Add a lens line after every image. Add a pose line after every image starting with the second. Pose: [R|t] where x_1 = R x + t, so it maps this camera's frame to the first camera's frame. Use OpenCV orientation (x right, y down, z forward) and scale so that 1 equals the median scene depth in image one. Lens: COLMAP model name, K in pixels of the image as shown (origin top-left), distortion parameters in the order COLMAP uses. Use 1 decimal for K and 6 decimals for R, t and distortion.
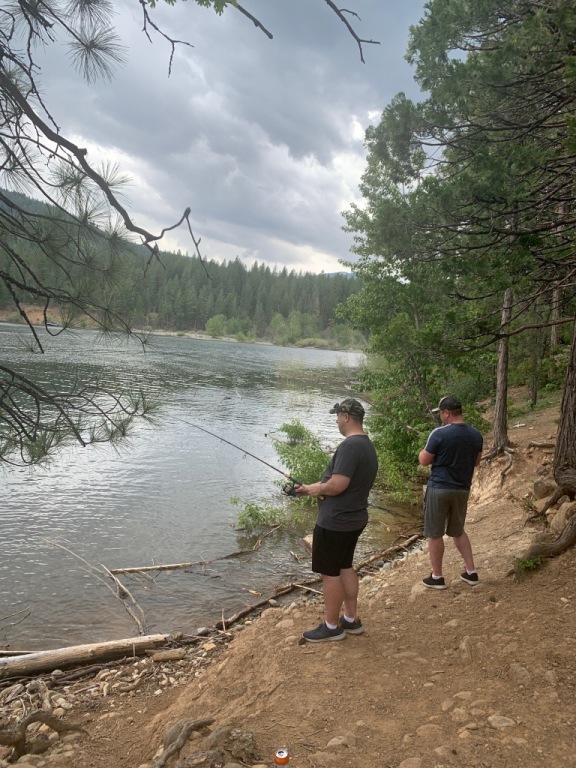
lens RADIAL K [[579.9, 0, 290.2], [0, 579.9, 374.6], [0, 0, 1]] dist [0.043100, -0.037781]
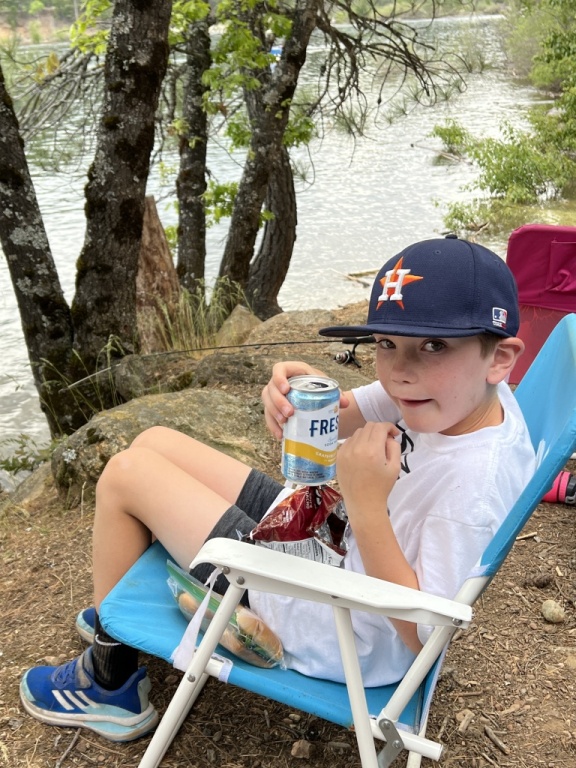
lens RADIAL K [[878.2, 0, 291.6], [0, 878.2, 382.1], [0, 0, 1]] dist [0.002581, 0.000000]
pose [[0.986776, -0.108475, -0.120440, -0.197634], [0.142011, 0.936787, 0.319786, 0.010860], [0.078138, -0.332661, 0.939804, -0.405568]]
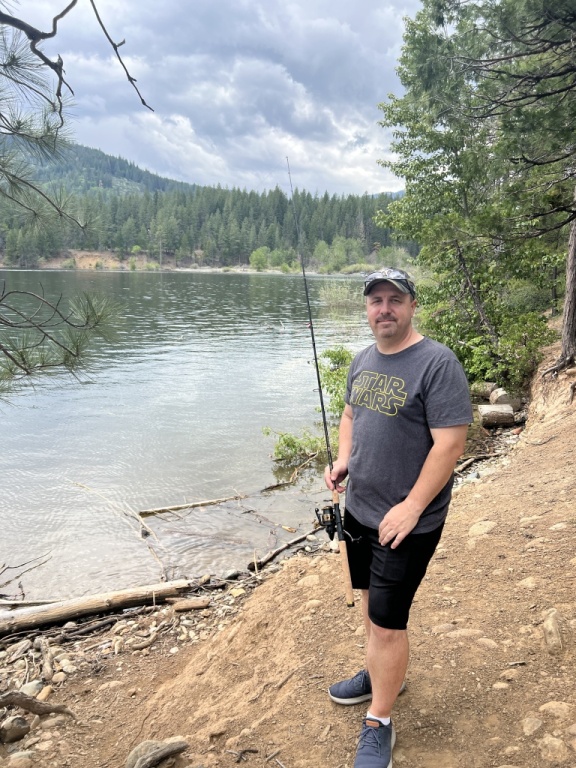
lens RADIAL K [[570.2, 0, 283.2], [0, 570.2, 387.3], [0, 0, 1]] dist [0.046166, -0.051903]
pose [[0.993502, -0.050493, -0.102002, 0.022664], [0.064523, 0.988145, 0.139306, 0.023406], [0.093759, -0.144983, 0.984982, 0.117620]]
